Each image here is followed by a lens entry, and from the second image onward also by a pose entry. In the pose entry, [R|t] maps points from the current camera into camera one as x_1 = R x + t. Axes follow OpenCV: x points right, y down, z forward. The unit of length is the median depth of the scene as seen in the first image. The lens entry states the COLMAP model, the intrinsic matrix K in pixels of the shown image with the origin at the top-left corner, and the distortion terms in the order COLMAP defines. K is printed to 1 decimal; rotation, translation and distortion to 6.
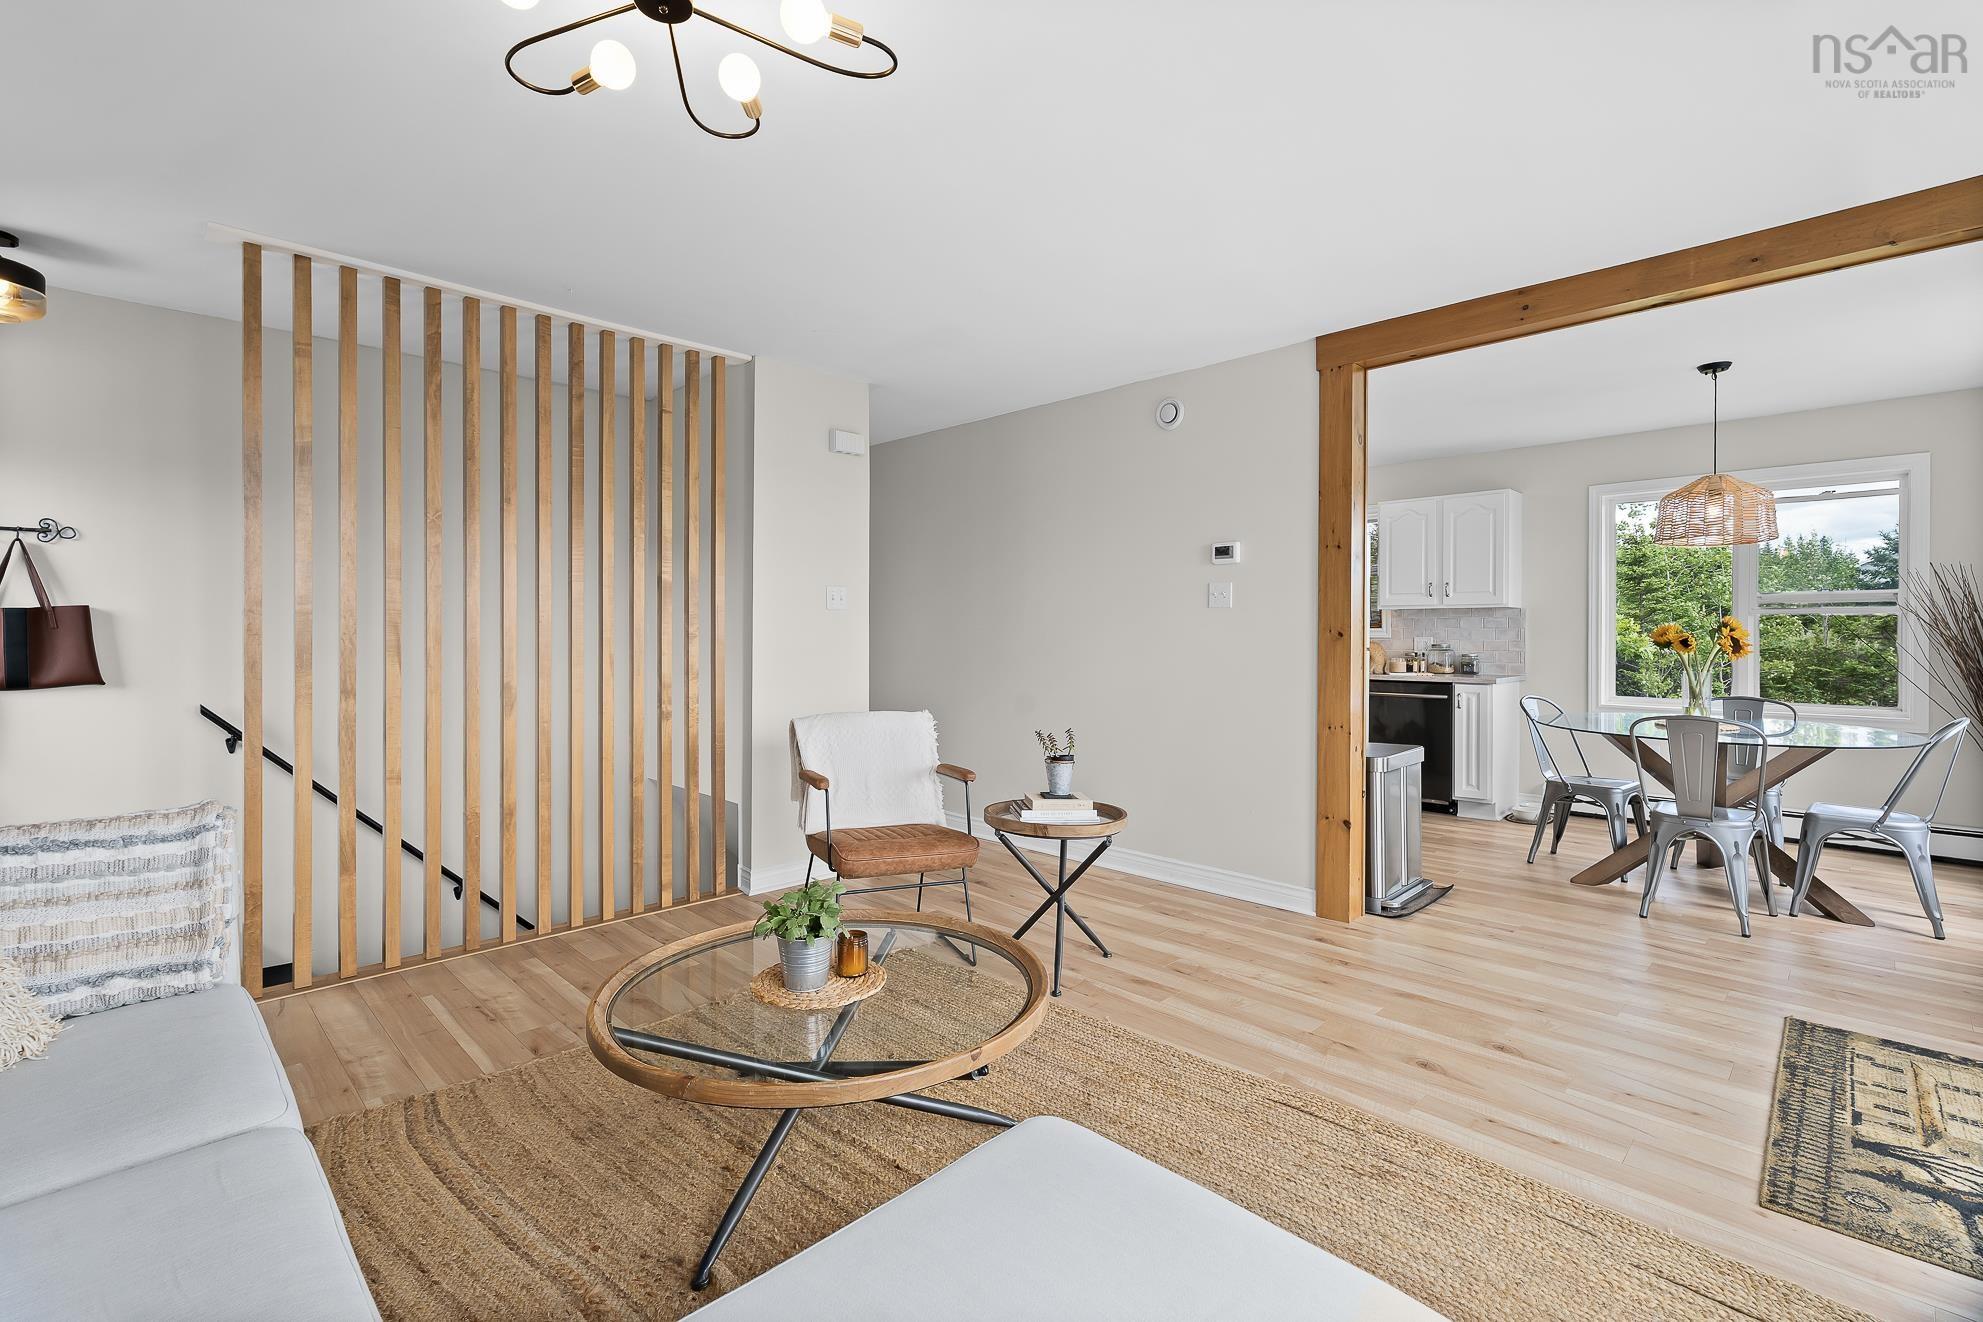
lens RADIAL K [[908.2, 0, 959.4], [0, 908.2, 636.9], [0, 0, 1]] dist [-0.019871, 0.005016]
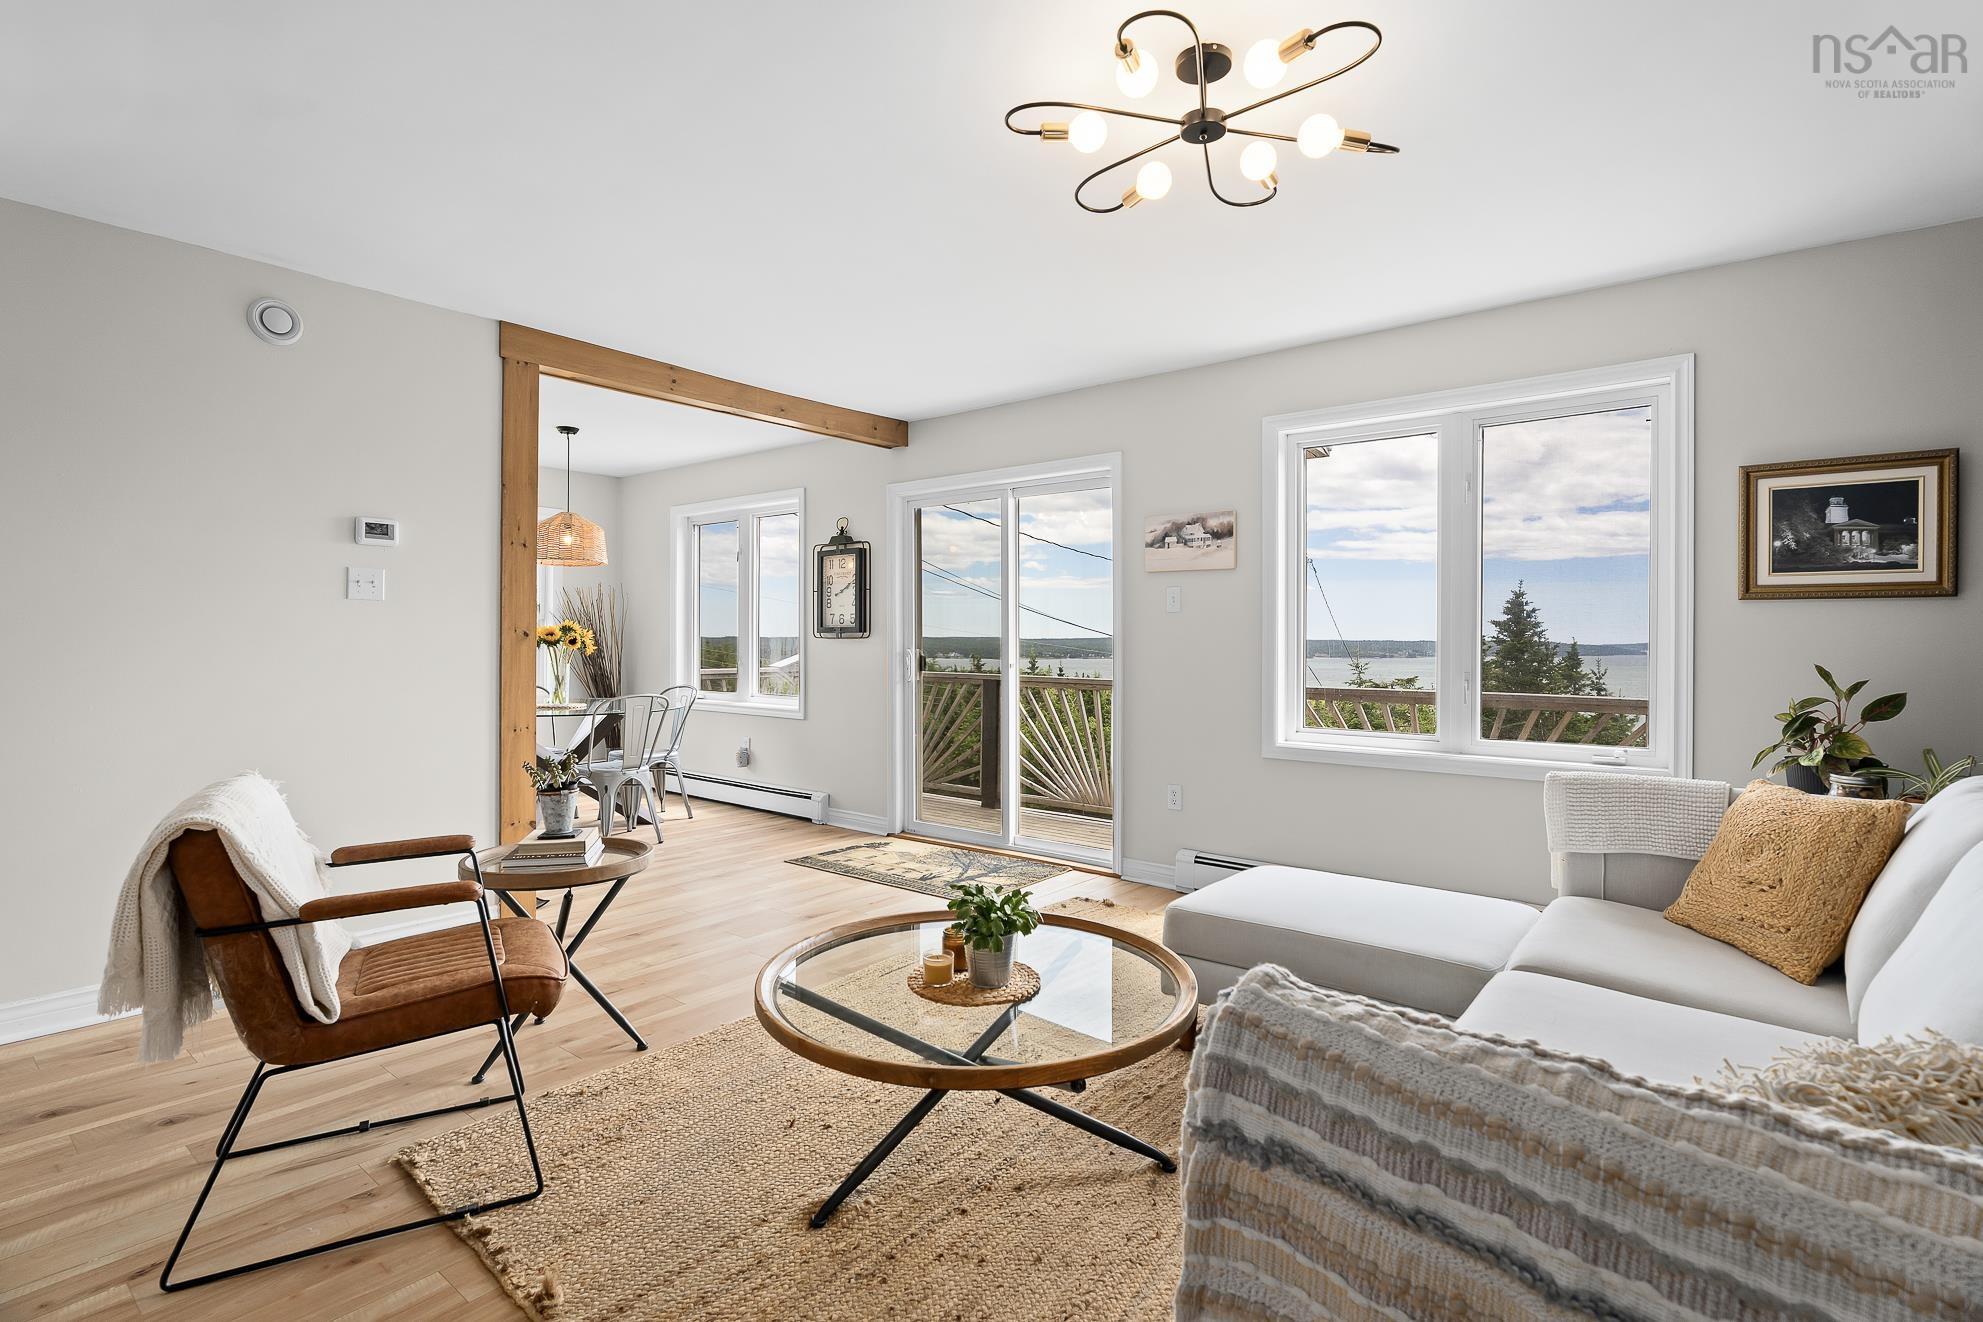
lens RADIAL K [[951.5, 0, 988.5], [0, 951.5, 646.9], [0, 0, 1]] dist [-0.003688, -0.002709]
pose [[-0.126586, -0.011181, 0.991893, -0.593722], [0.000362, 0.999936, 0.011318, -0.000483], [-0.991956, 0.001792, -0.126574, 0.557150]]
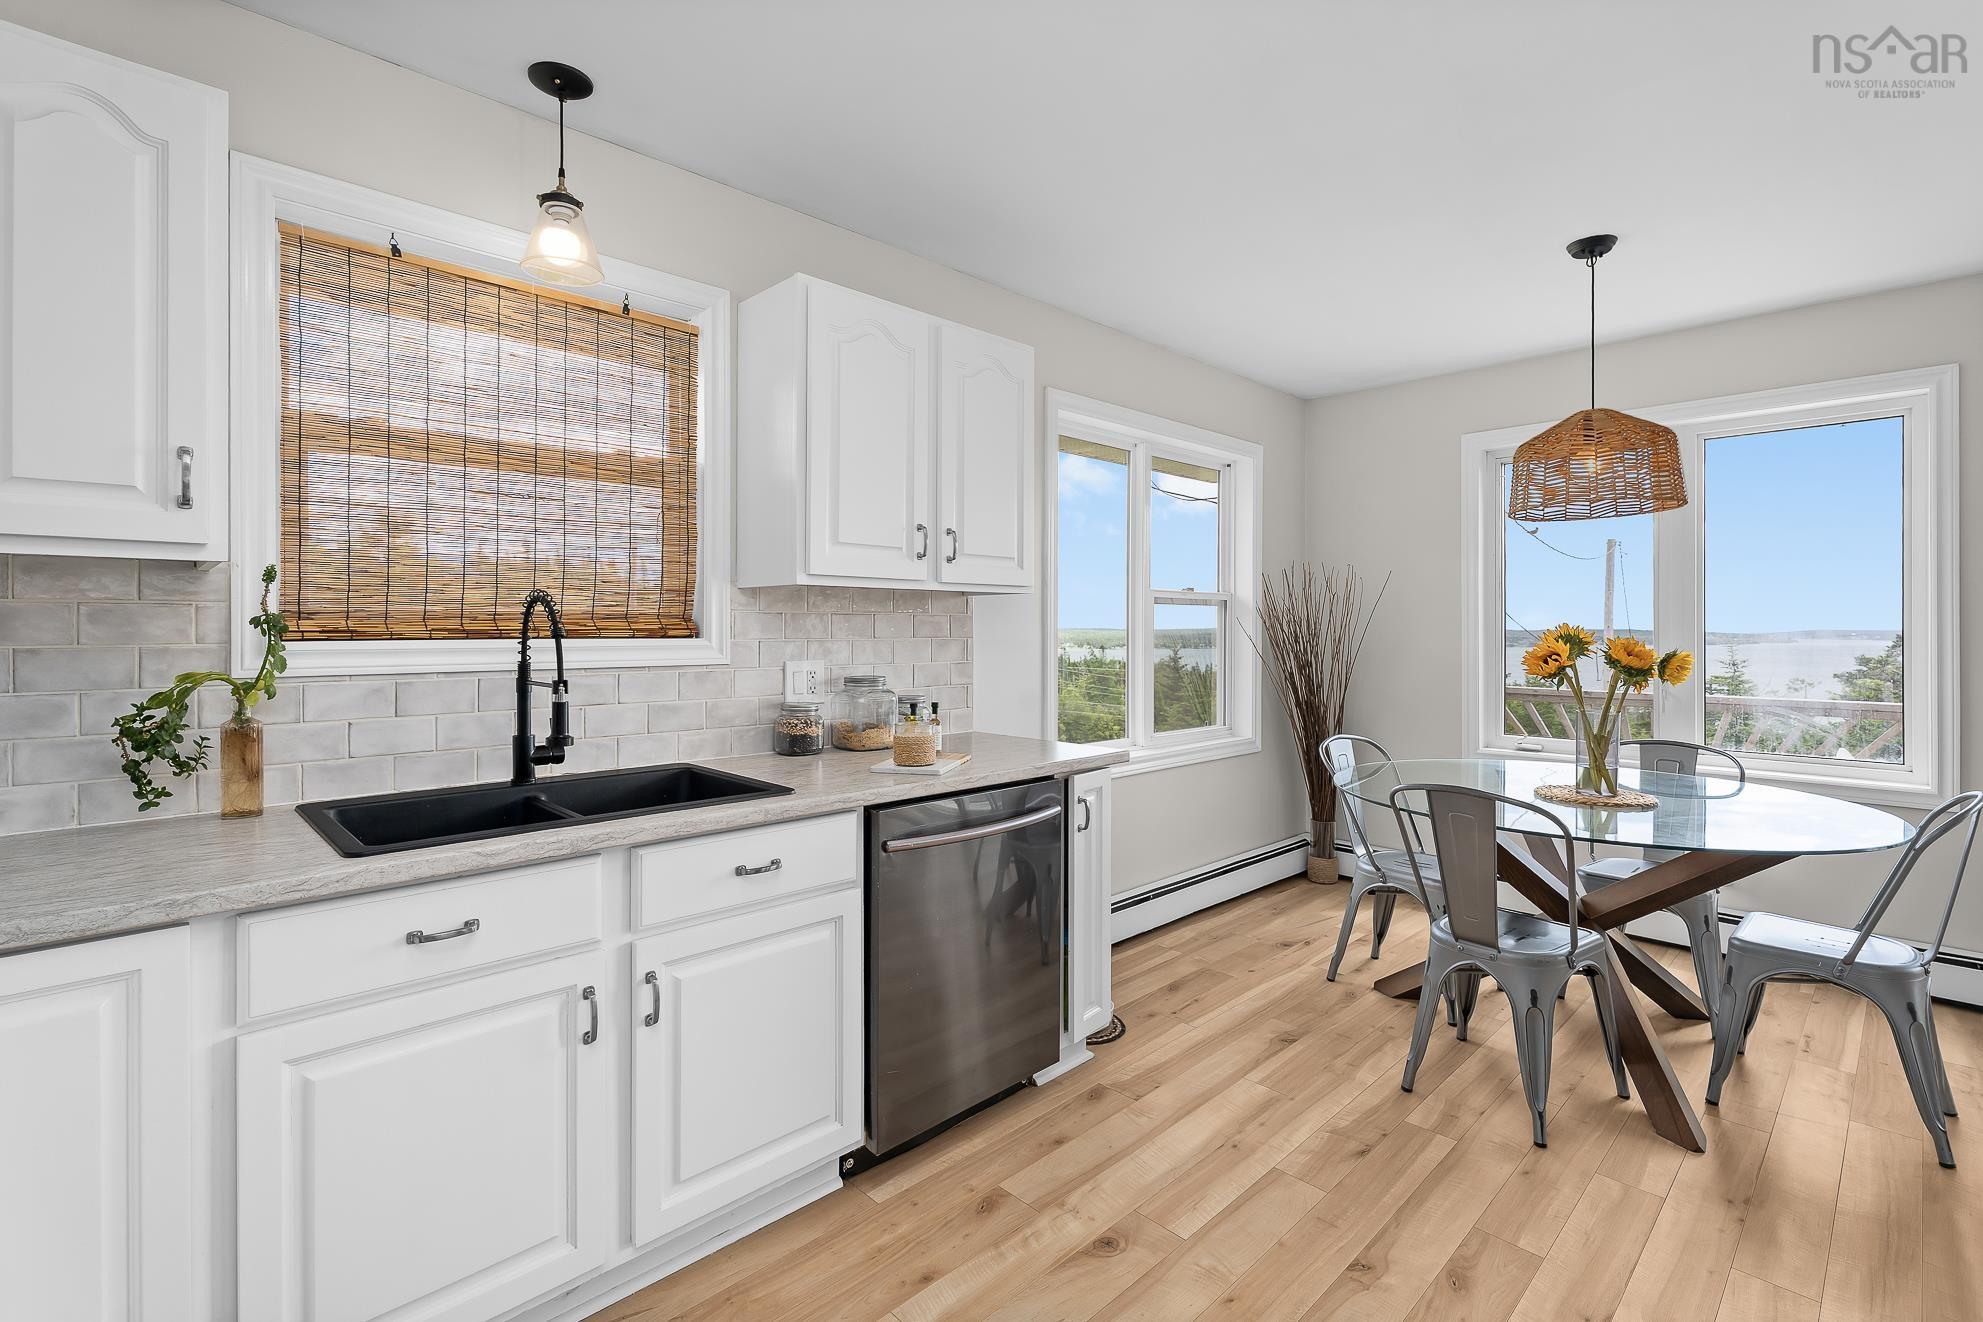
lens RADIAL K [[908.2, 0, 934.6], [0, 908.2, 632.1], [0, 0, 1]] dist [-0.019871, 0.005016]
pose [[0.022786, -0.004727, 0.999729, 0.179936], [0.006486, 0.999968, 0.004580, -0.020604], [-0.999719, 0.006379, 0.022816, 1.417546]]
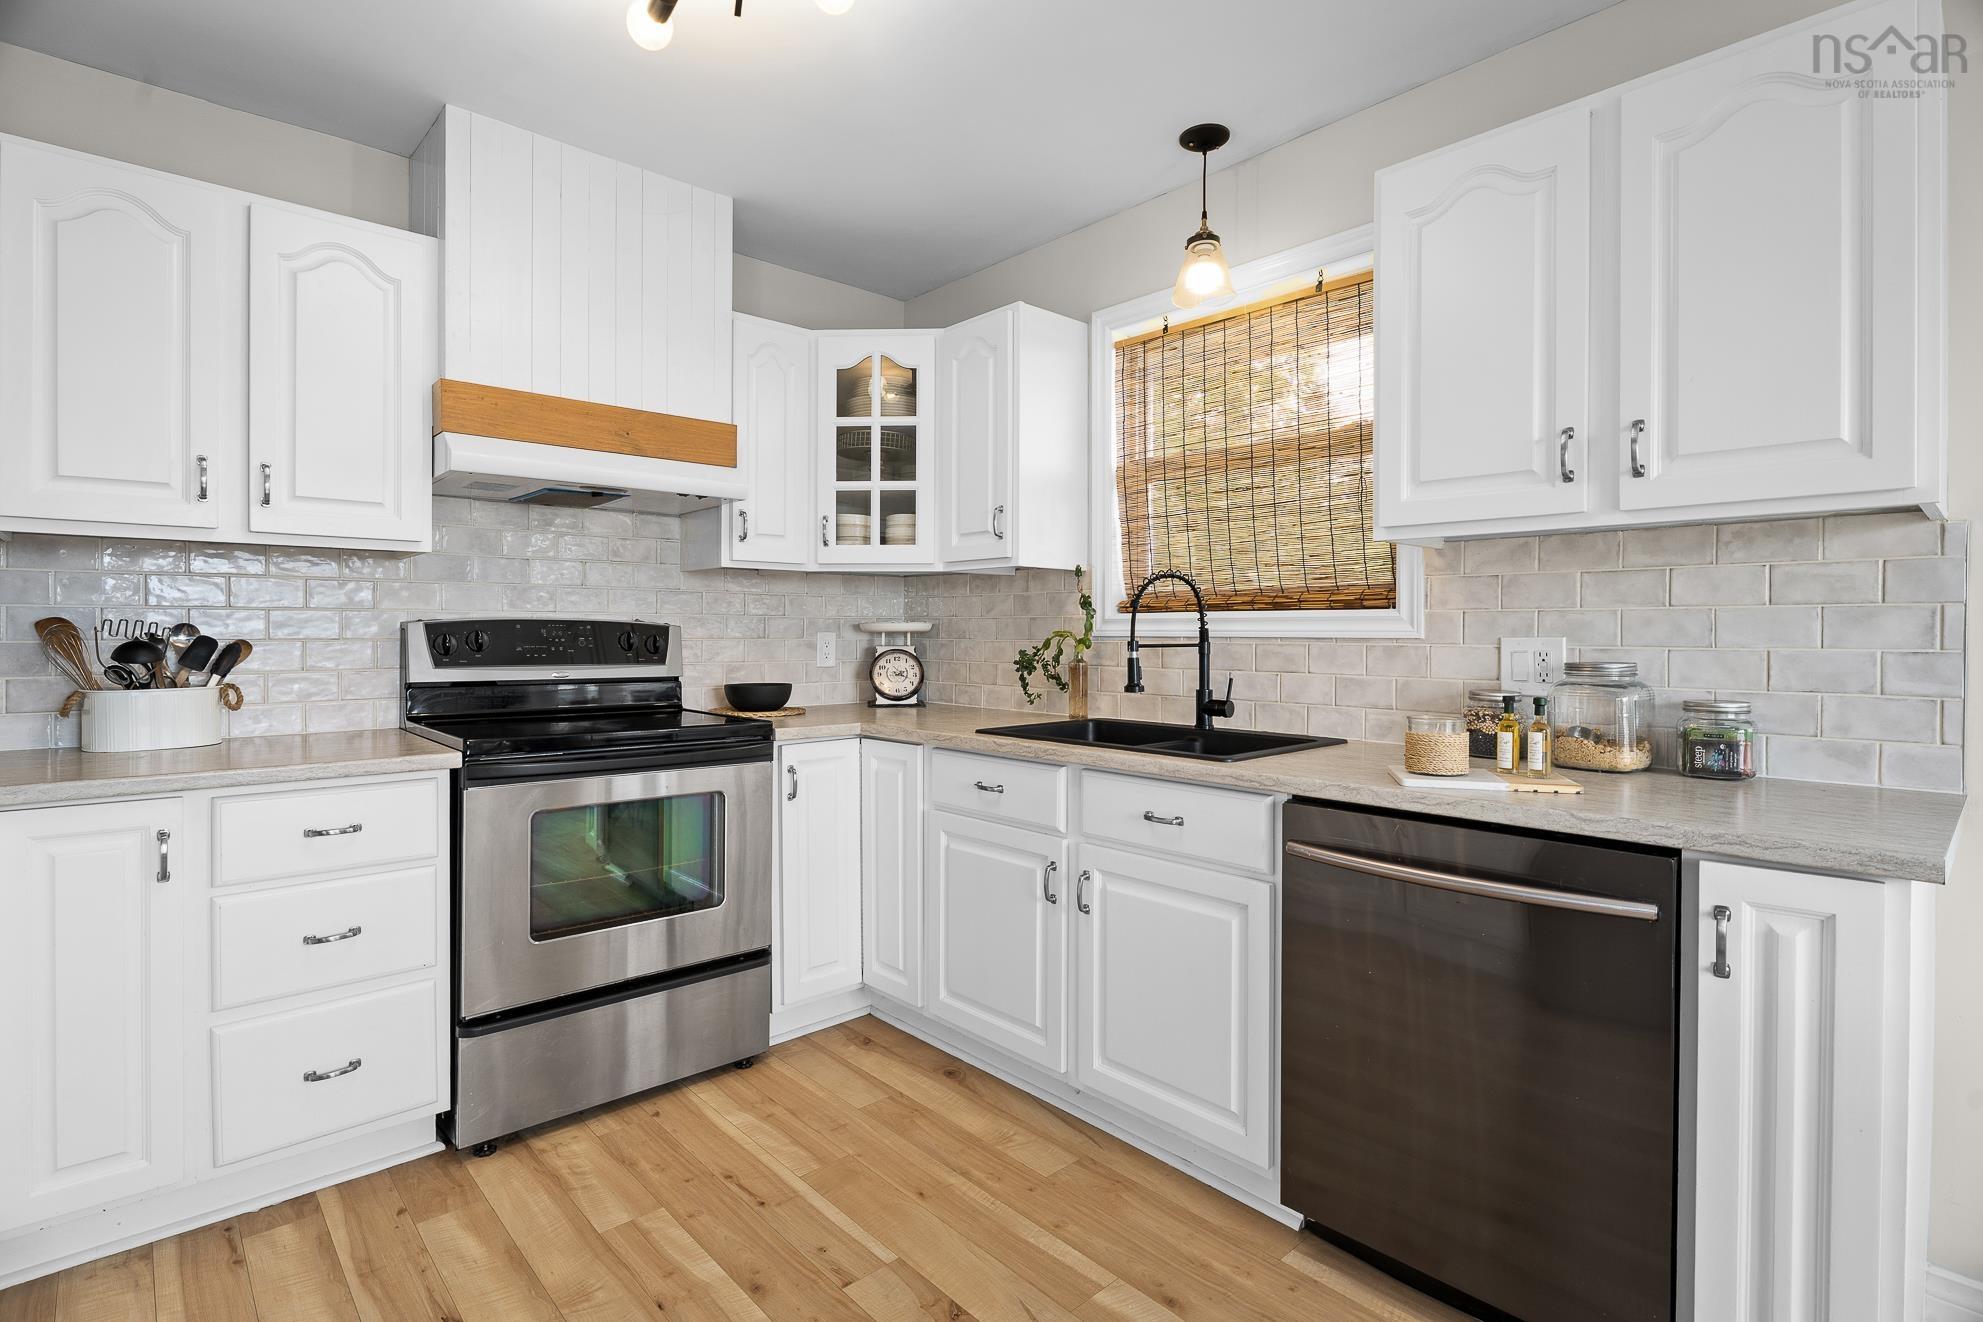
lens RADIAL K [[951.5, 0, 998.0], [0, 951.5, 640.3], [0, 0, 1]] dist [-0.003688, -0.002709]
pose [[0.999800, 0.001882, -0.019910, 0.522625], [-0.001791, 0.999988, 0.004562, 0.000148], [0.019918, -0.004525, 0.999791, 1.041126]]
